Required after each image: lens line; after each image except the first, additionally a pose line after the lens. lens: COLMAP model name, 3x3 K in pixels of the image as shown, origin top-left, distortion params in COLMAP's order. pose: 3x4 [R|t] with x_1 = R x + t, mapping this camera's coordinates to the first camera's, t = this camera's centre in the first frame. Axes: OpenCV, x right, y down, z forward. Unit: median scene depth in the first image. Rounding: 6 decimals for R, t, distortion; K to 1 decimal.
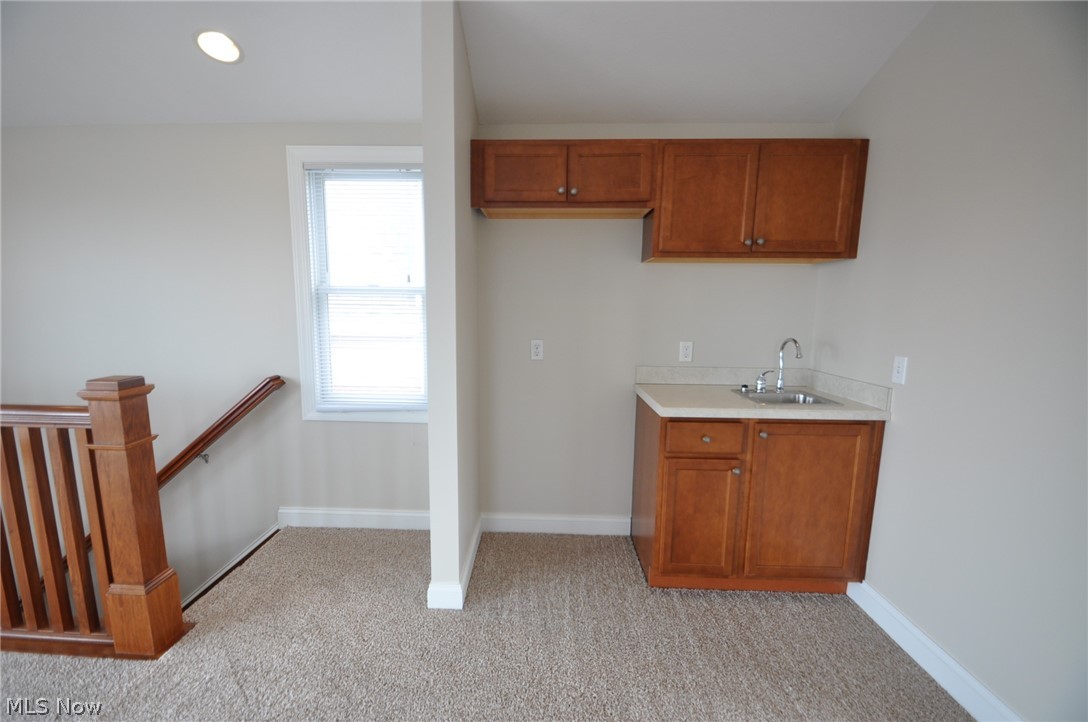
lens RADIAL K [[500.1, 0, 523.4], [0, 500.1, 387.3], [0, 0, 1]] dist [-0.001015, -0.000710]
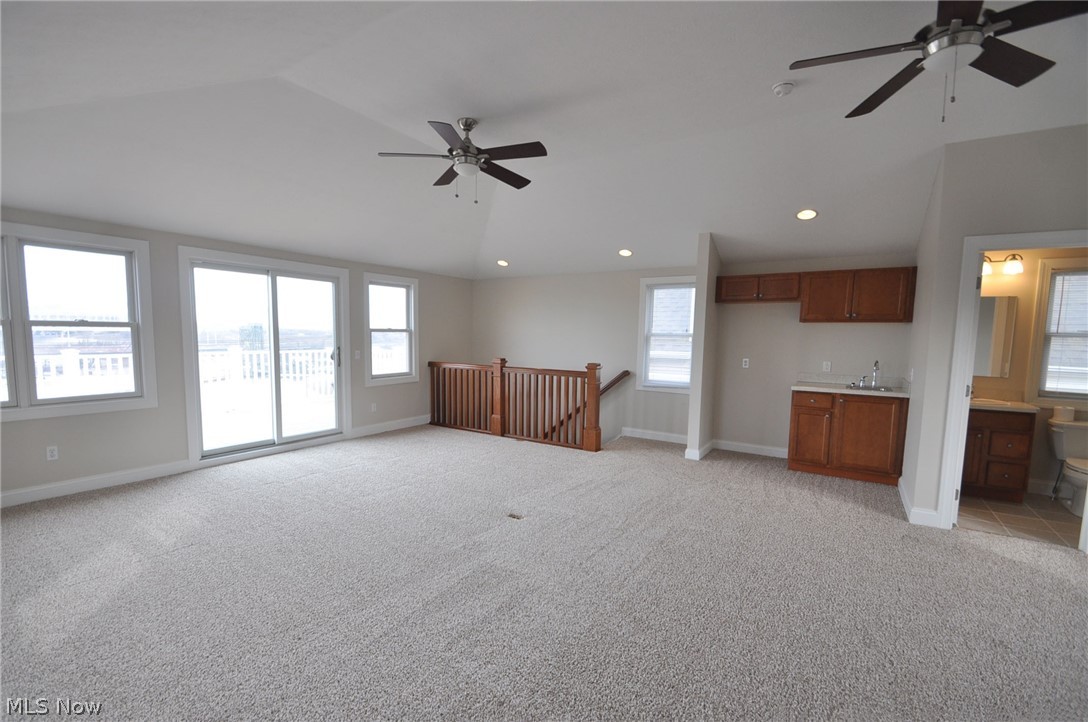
lens RADIAL K [[500.1, 0, 523.4], [0, 500.1, 387.3], [0, 0, 1]] dist [-0.001015, -0.000710]
pose [[0.866128, 0.056581, -0.496609, 0.319969], [-0.088092, 0.995299, -0.040241, 0.231979], [0.491997, 0.078601, 0.867041, -1.545230]]
